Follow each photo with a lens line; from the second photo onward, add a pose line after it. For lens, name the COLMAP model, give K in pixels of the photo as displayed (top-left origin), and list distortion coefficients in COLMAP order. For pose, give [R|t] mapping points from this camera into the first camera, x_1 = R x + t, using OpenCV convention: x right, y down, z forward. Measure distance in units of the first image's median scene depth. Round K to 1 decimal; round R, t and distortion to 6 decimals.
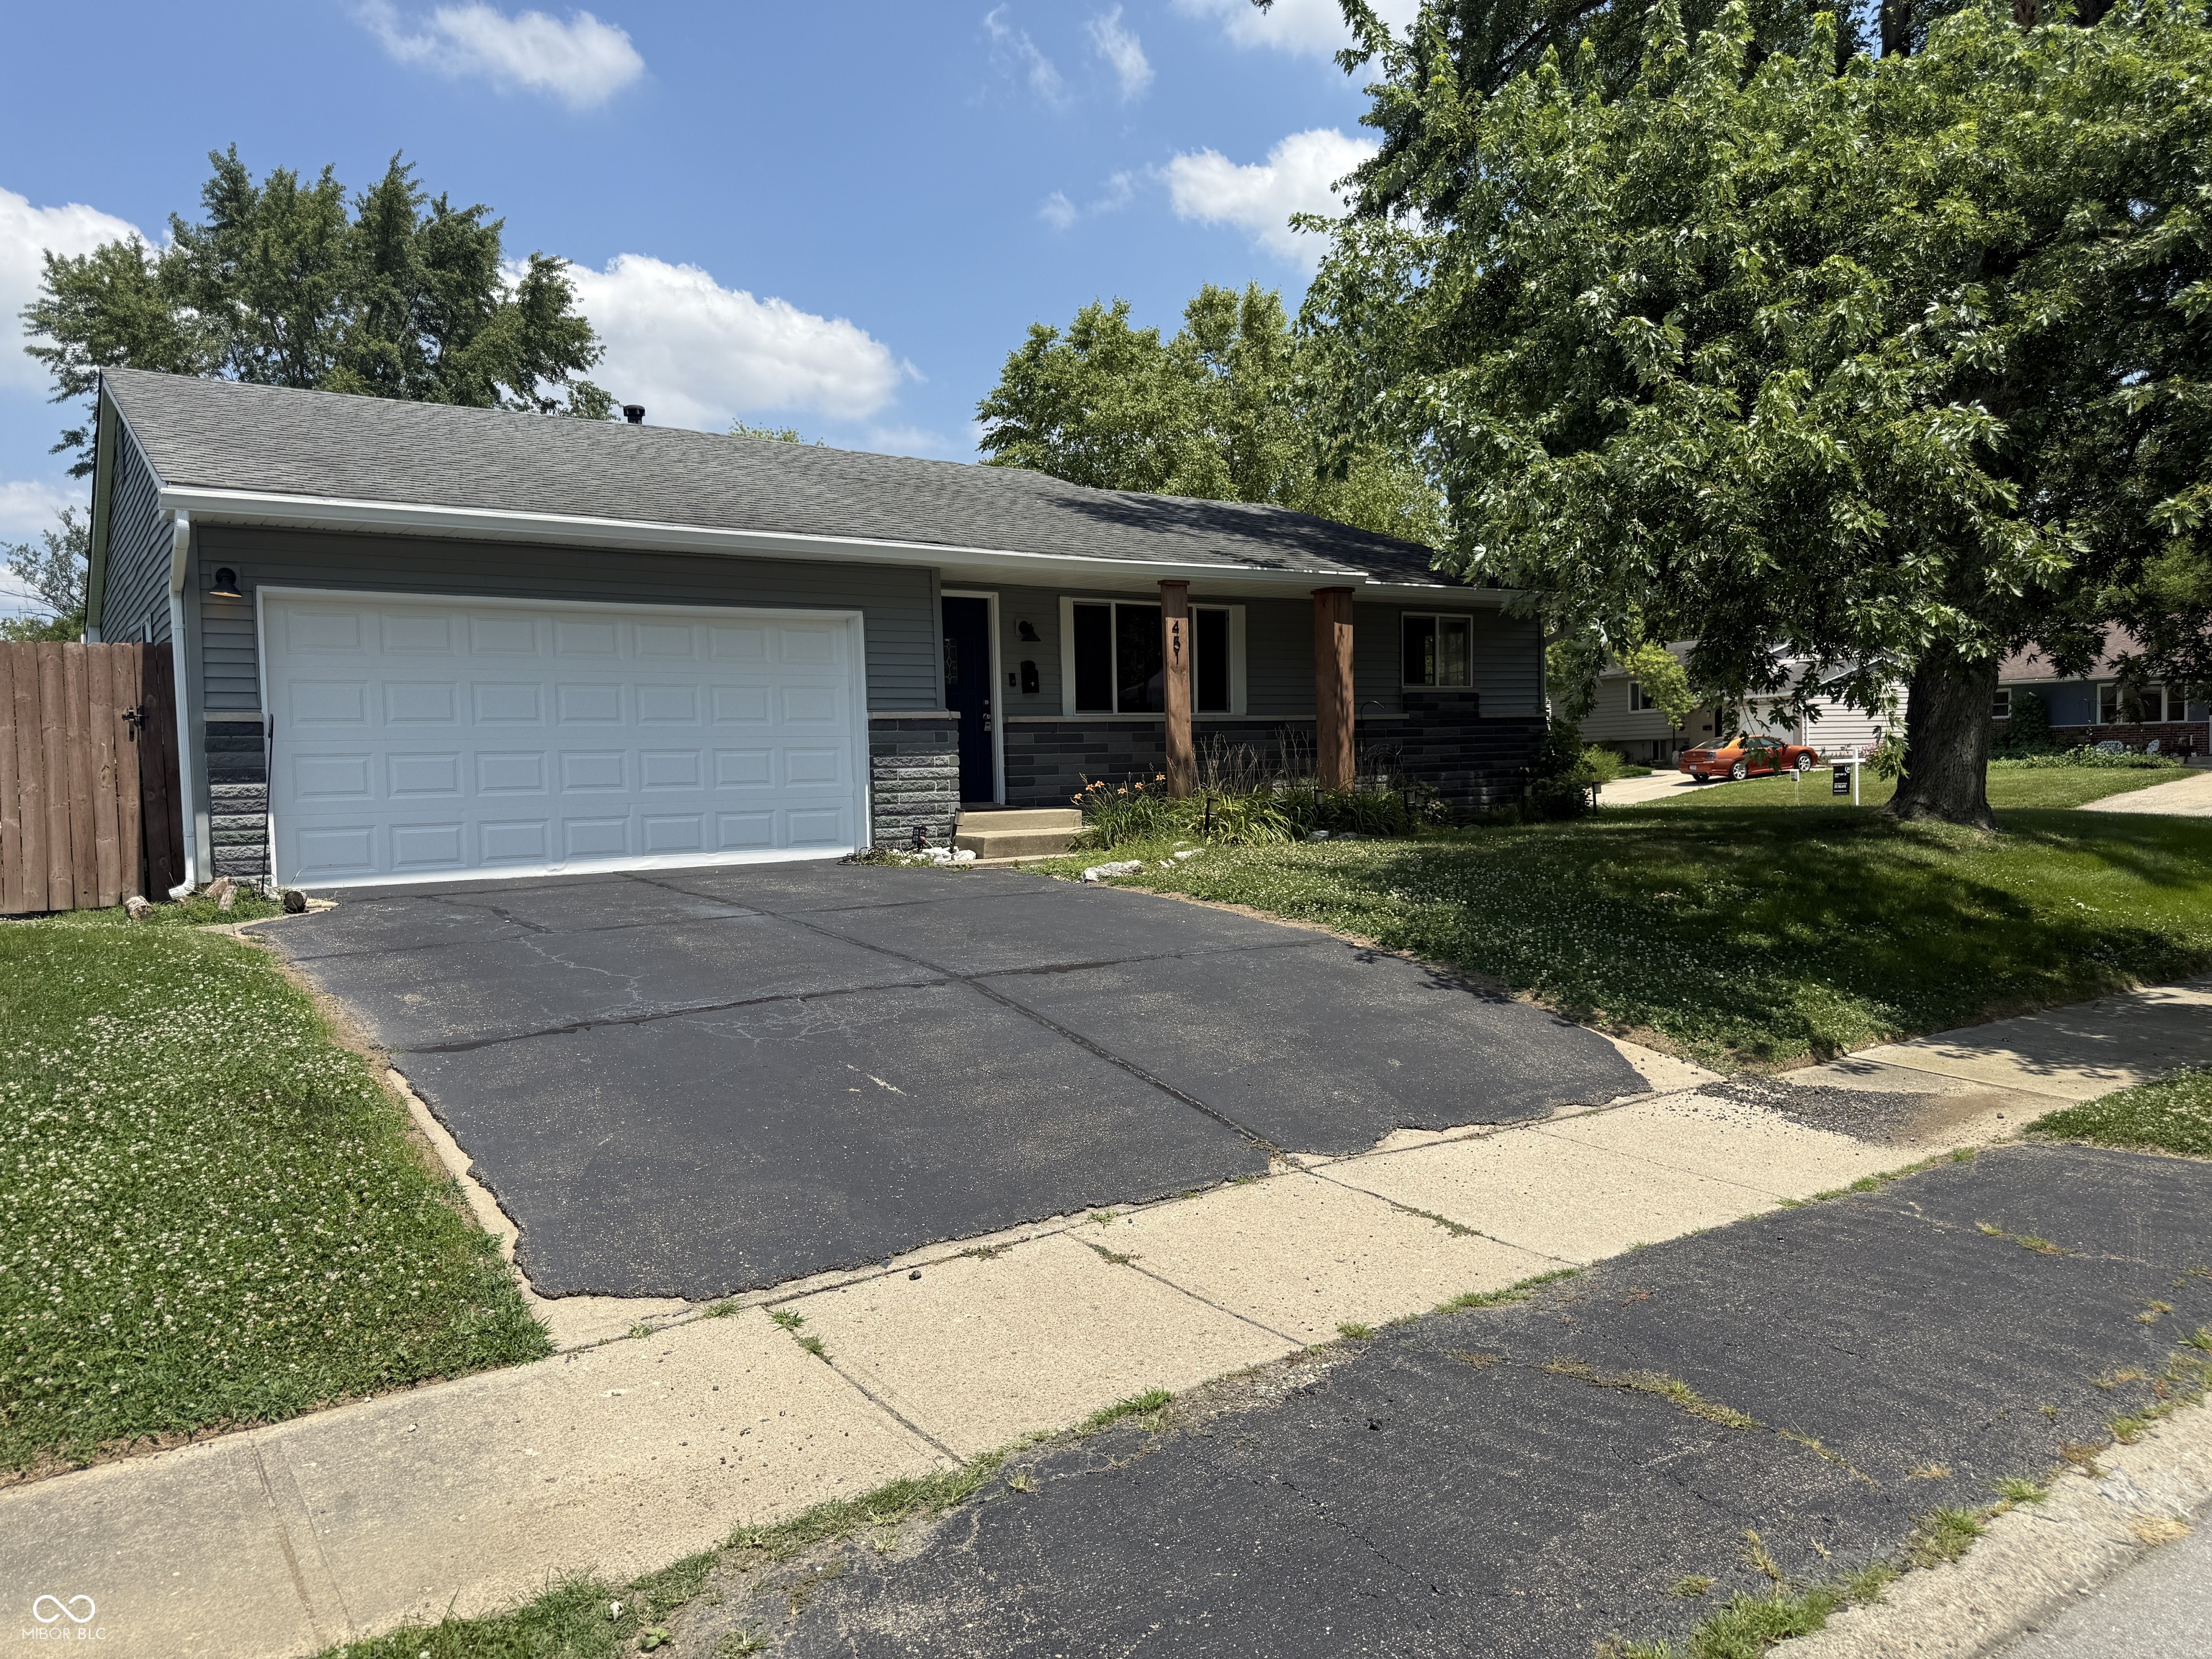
lens RADIAL K [[1567.3, 0, 1103.9], [0, 1567.3, 832.1], [0, 0, 1]] dist [0.067248, -0.004190]
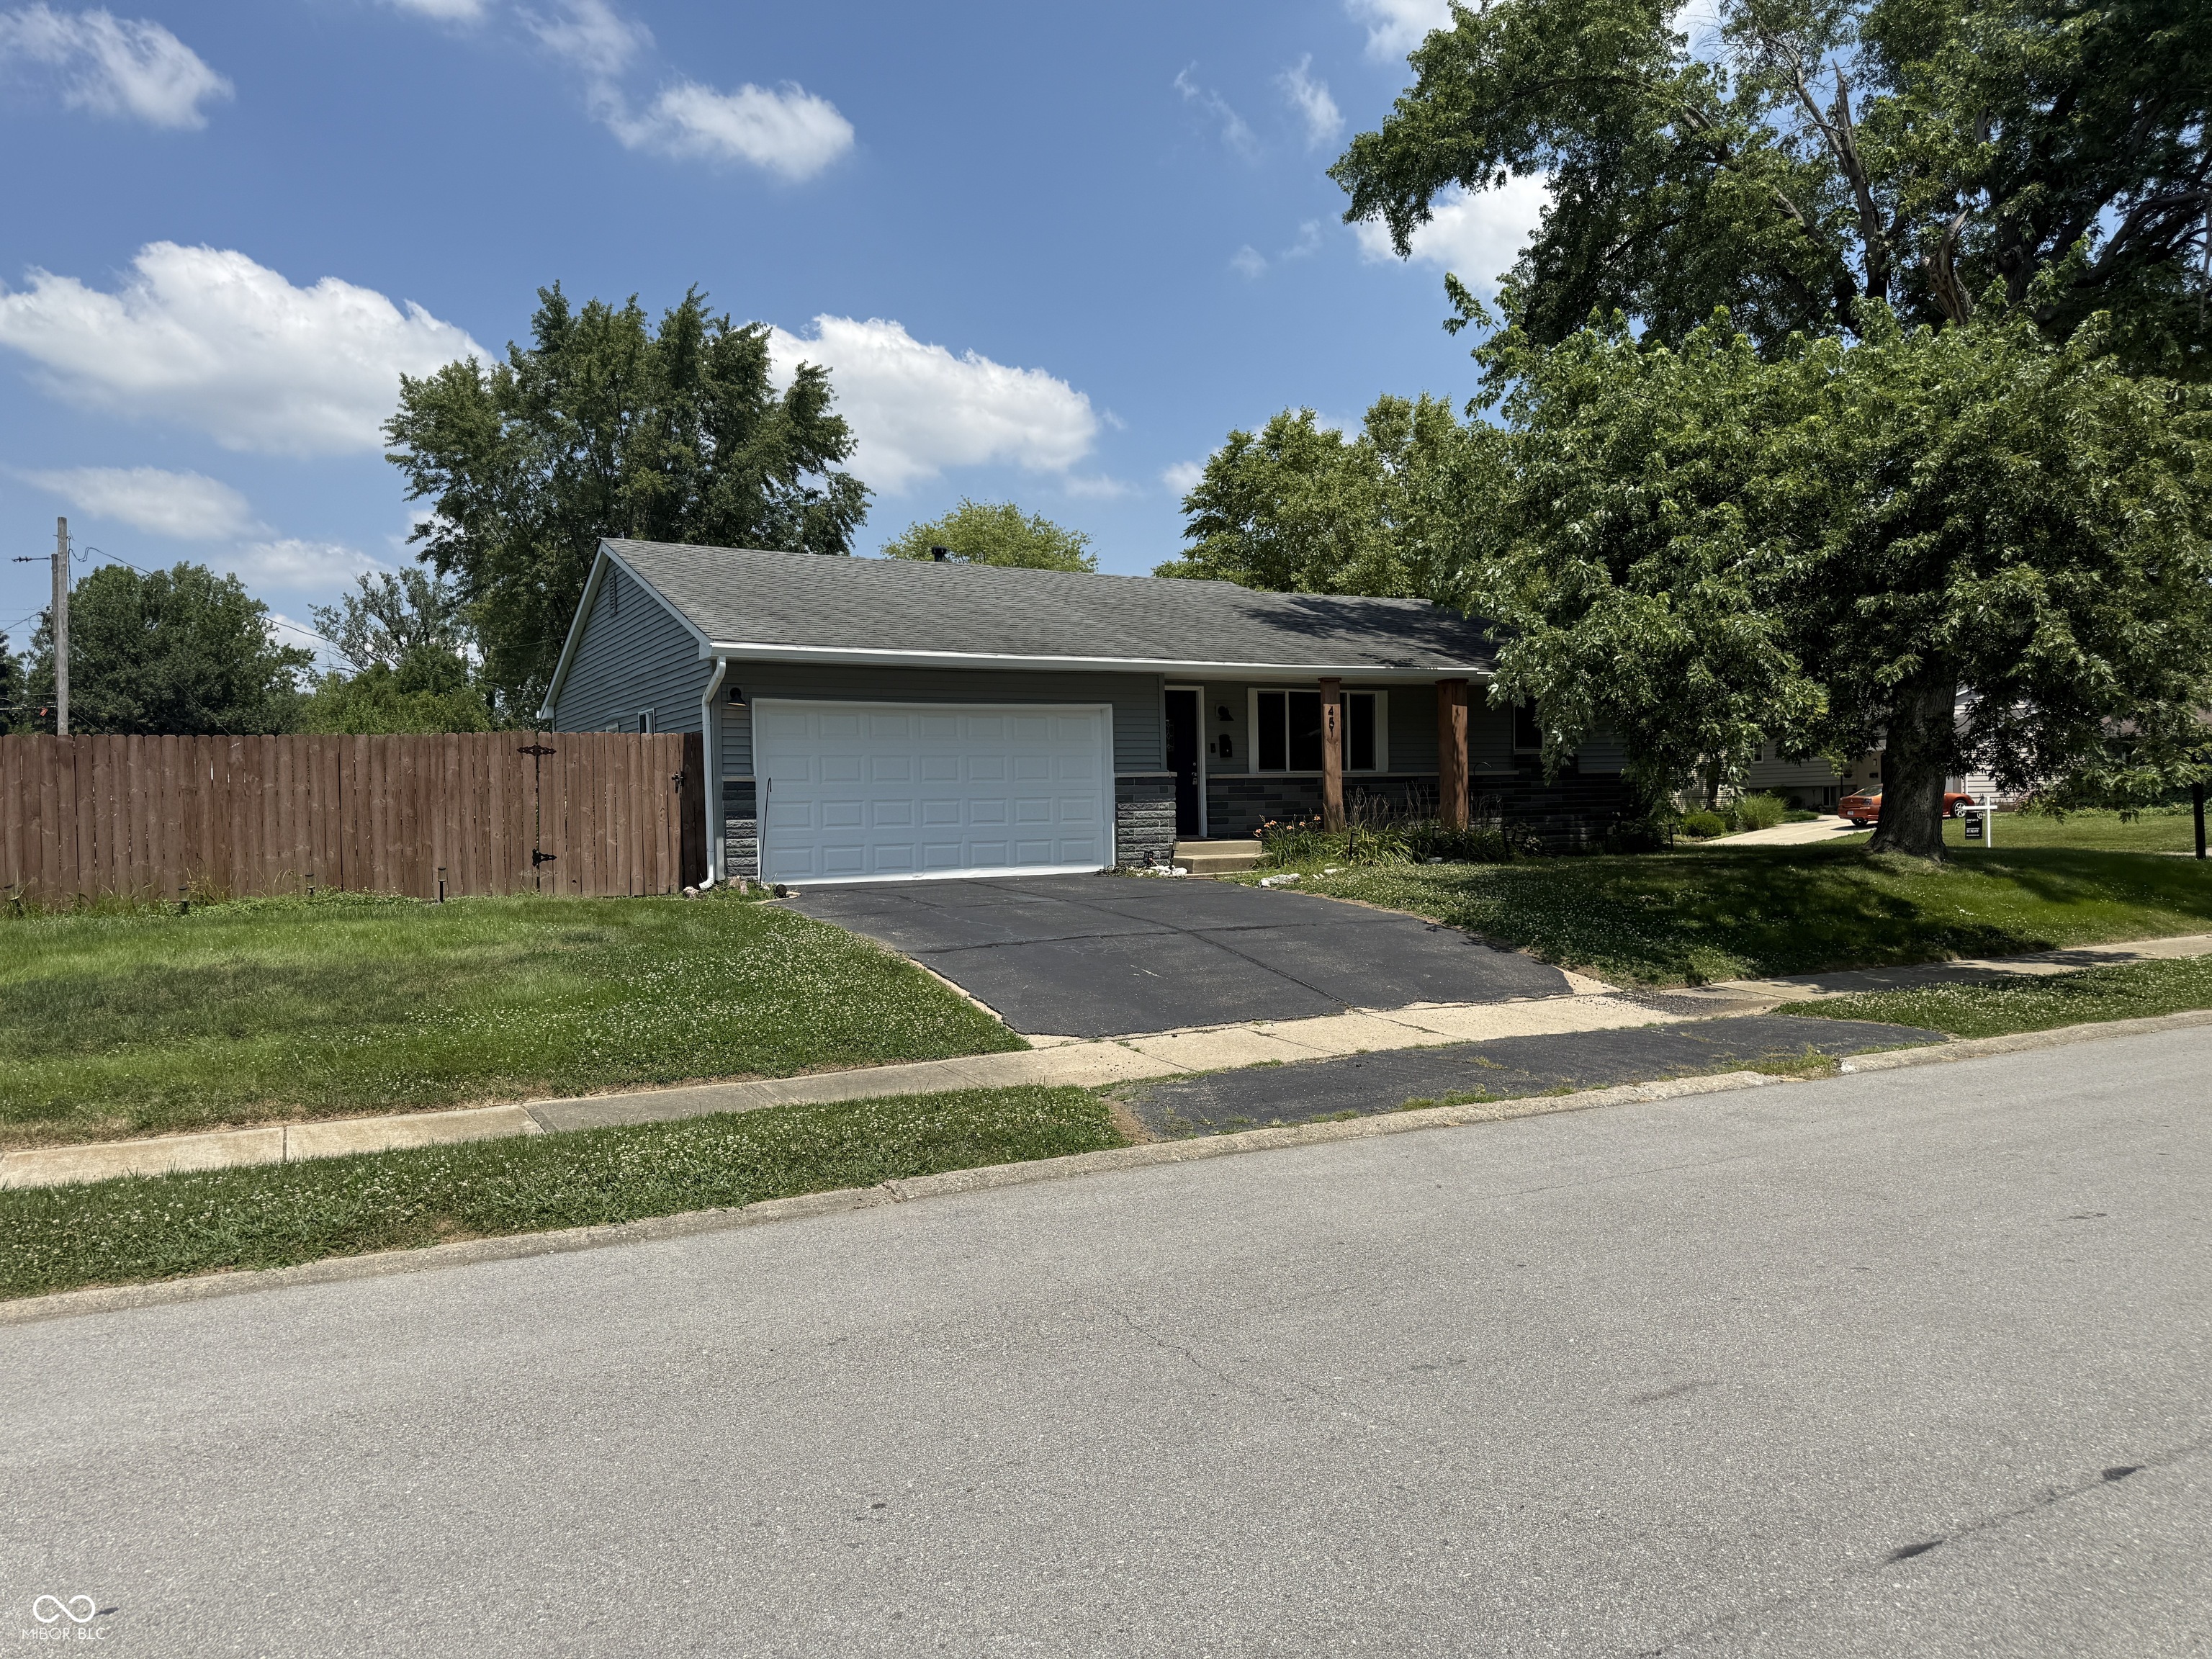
lens RADIAL K [[1567.3, 0, 1070.9], [0, 1567.3, 830.4], [0, 0, 1]] dist [0.067248, -0.004190]
pose [[0.989511, 0.006686, -0.144300, 0.019825], [-0.010611, 0.999594, -0.026452, 0.015923], [0.144065, 0.027706, 0.989180, -0.435410]]
